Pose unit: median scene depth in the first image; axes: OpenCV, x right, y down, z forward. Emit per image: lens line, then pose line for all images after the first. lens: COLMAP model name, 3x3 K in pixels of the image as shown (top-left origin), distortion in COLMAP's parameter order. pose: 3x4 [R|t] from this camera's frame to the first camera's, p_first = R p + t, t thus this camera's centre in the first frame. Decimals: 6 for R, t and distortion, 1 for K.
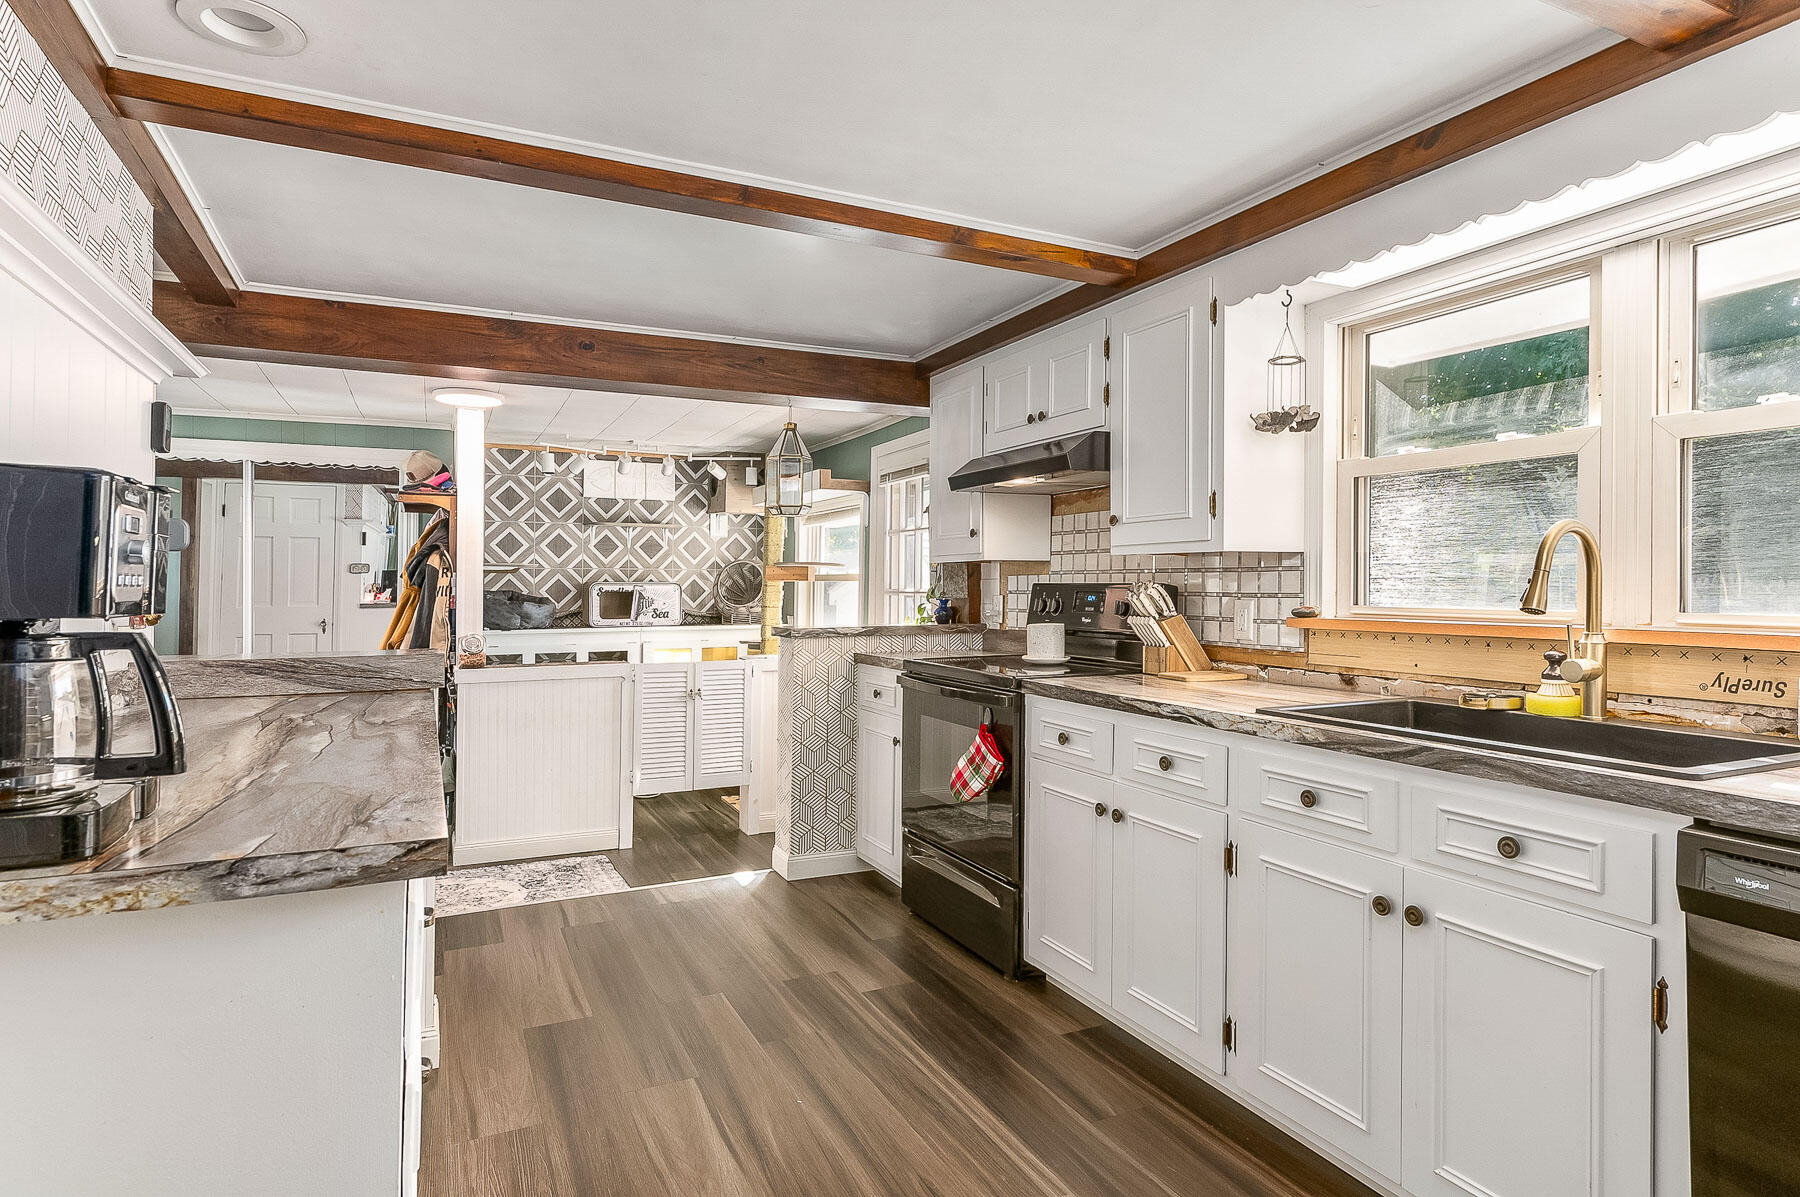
lens RADIAL K [[972.4, 0, 906.5], [0, 972.4, 553.2], [0, 0, 1]] dist [0.004588, -0.000130]
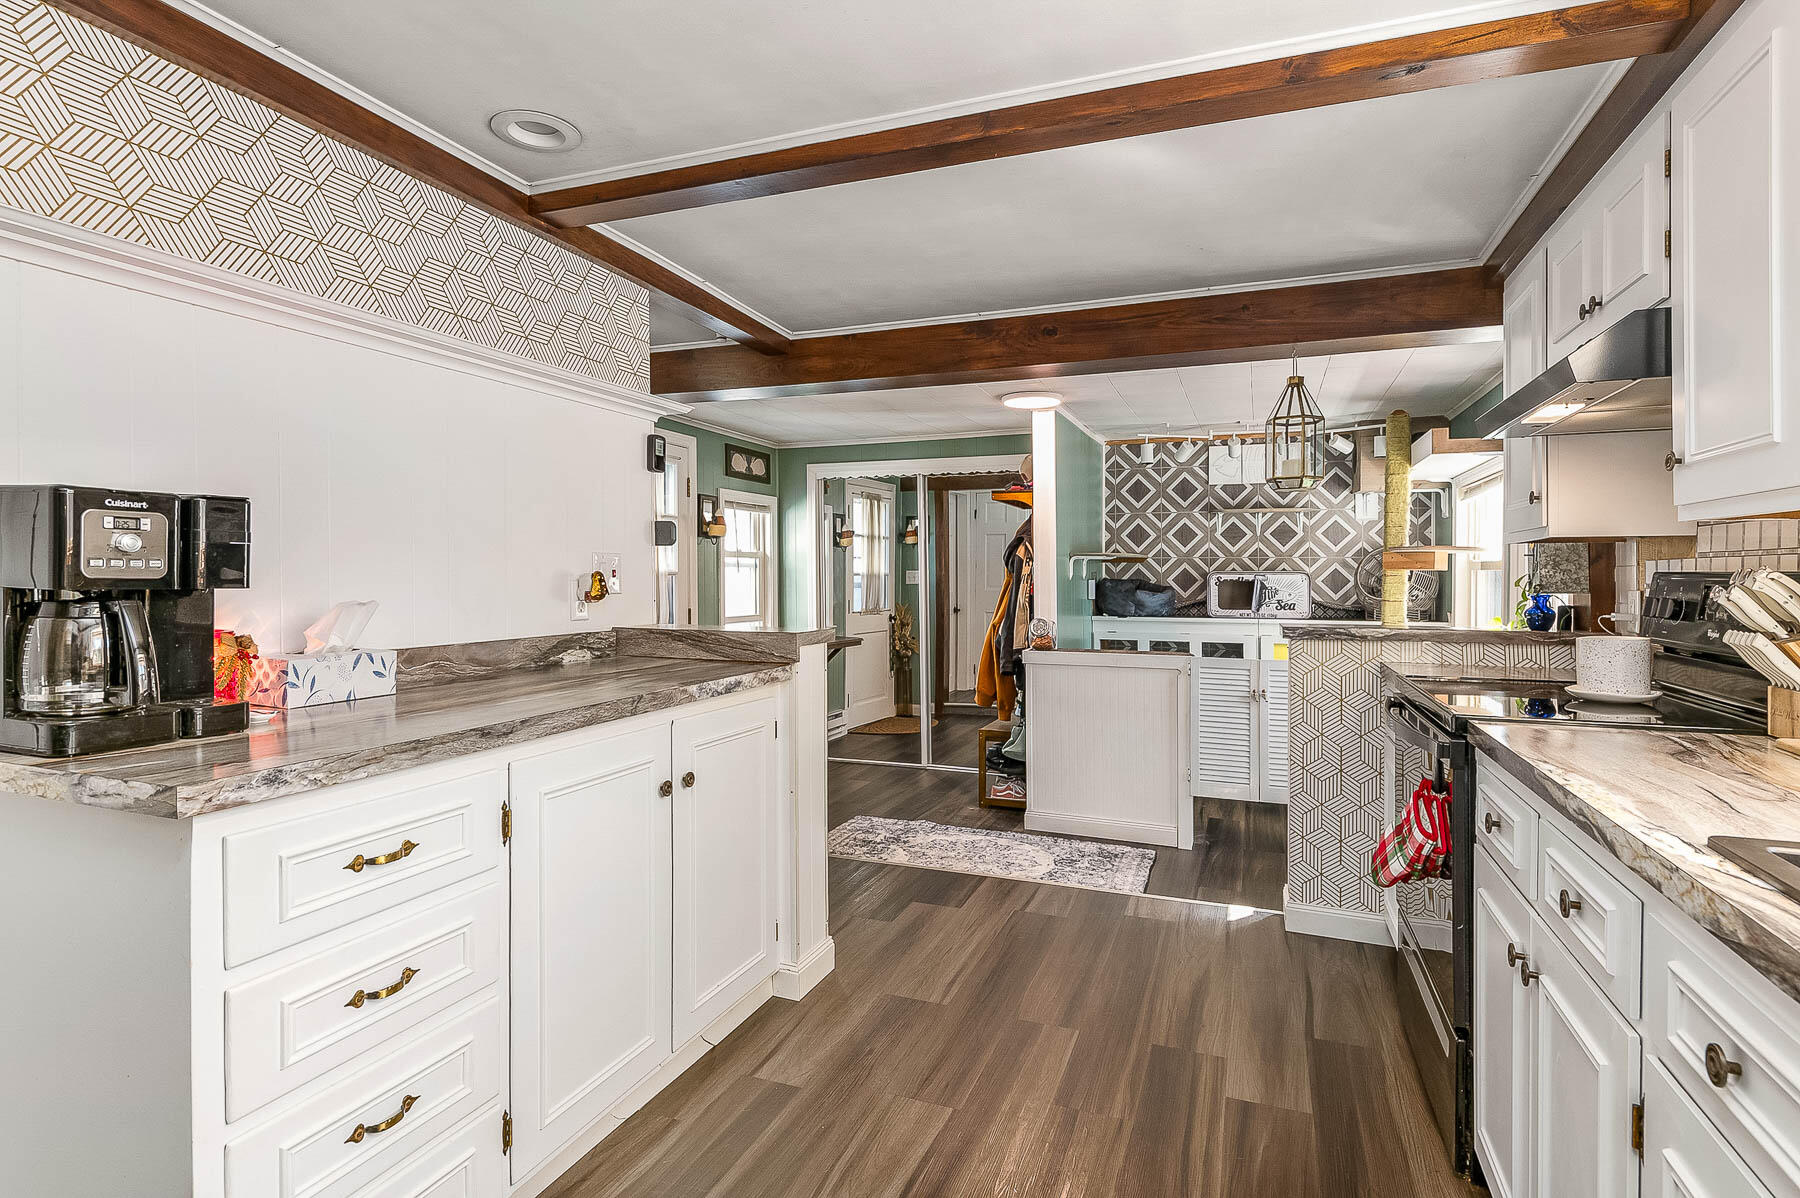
lens RADIAL K [[920.0, 0, 898.5], [0, 920.0, 563.5], [0, 0, 1]] dist [0.007041, -0.000972]
pose [[0.679108, -0.005128, -0.734021, 0.145391], [0.019713, 0.999742, 0.011254, 0.005497], [0.733774, -0.022112, 0.679034, 0.143513]]
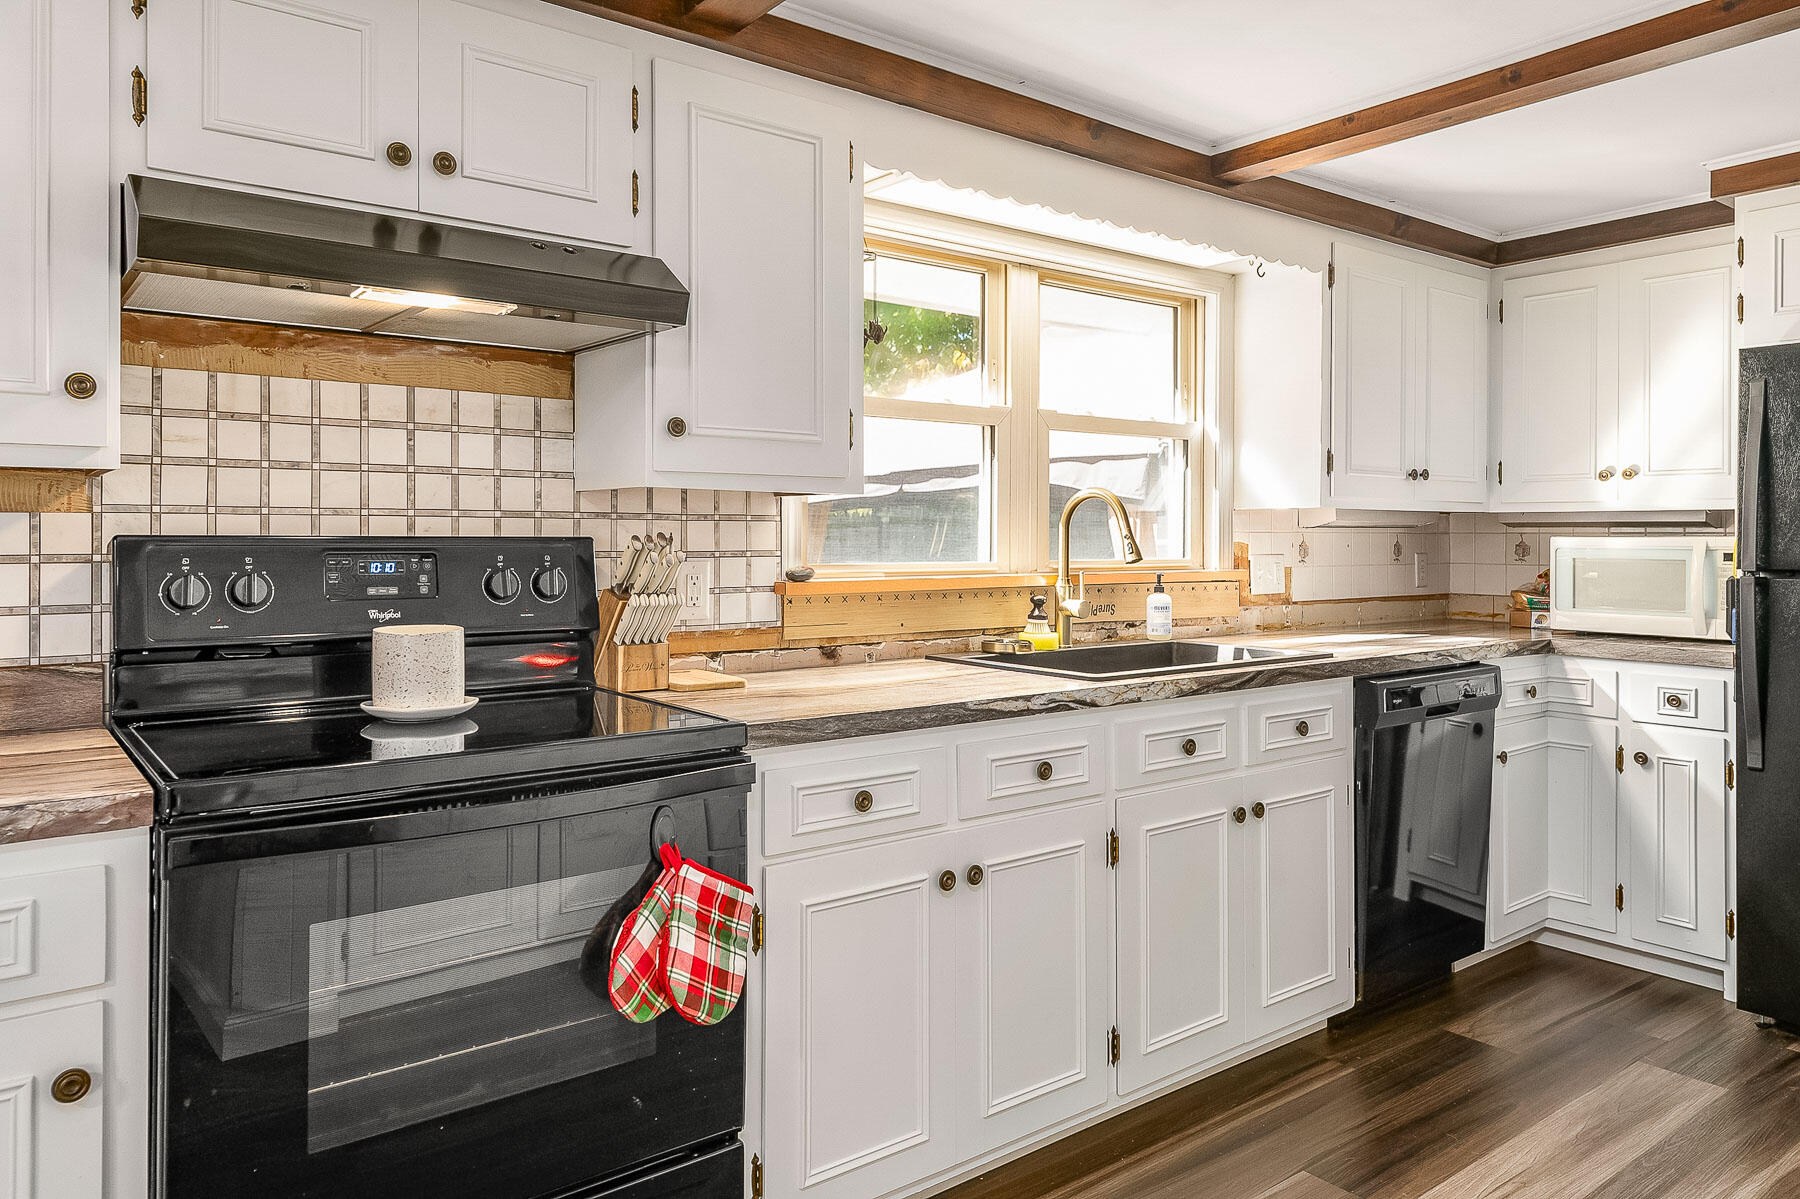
lens RADIAL K [[1197.8, 0, 905.8], [0, 1197.8, 531.6], [0, 0, 1]] dist [0.028061, -0.027834]
pose [[-0.213357, 0.003293, 0.976969, -0.239671], [-0.034053, 0.999362, -0.010805, 0.014713], [-0.976381, -0.035574, -0.213108, 0.489668]]
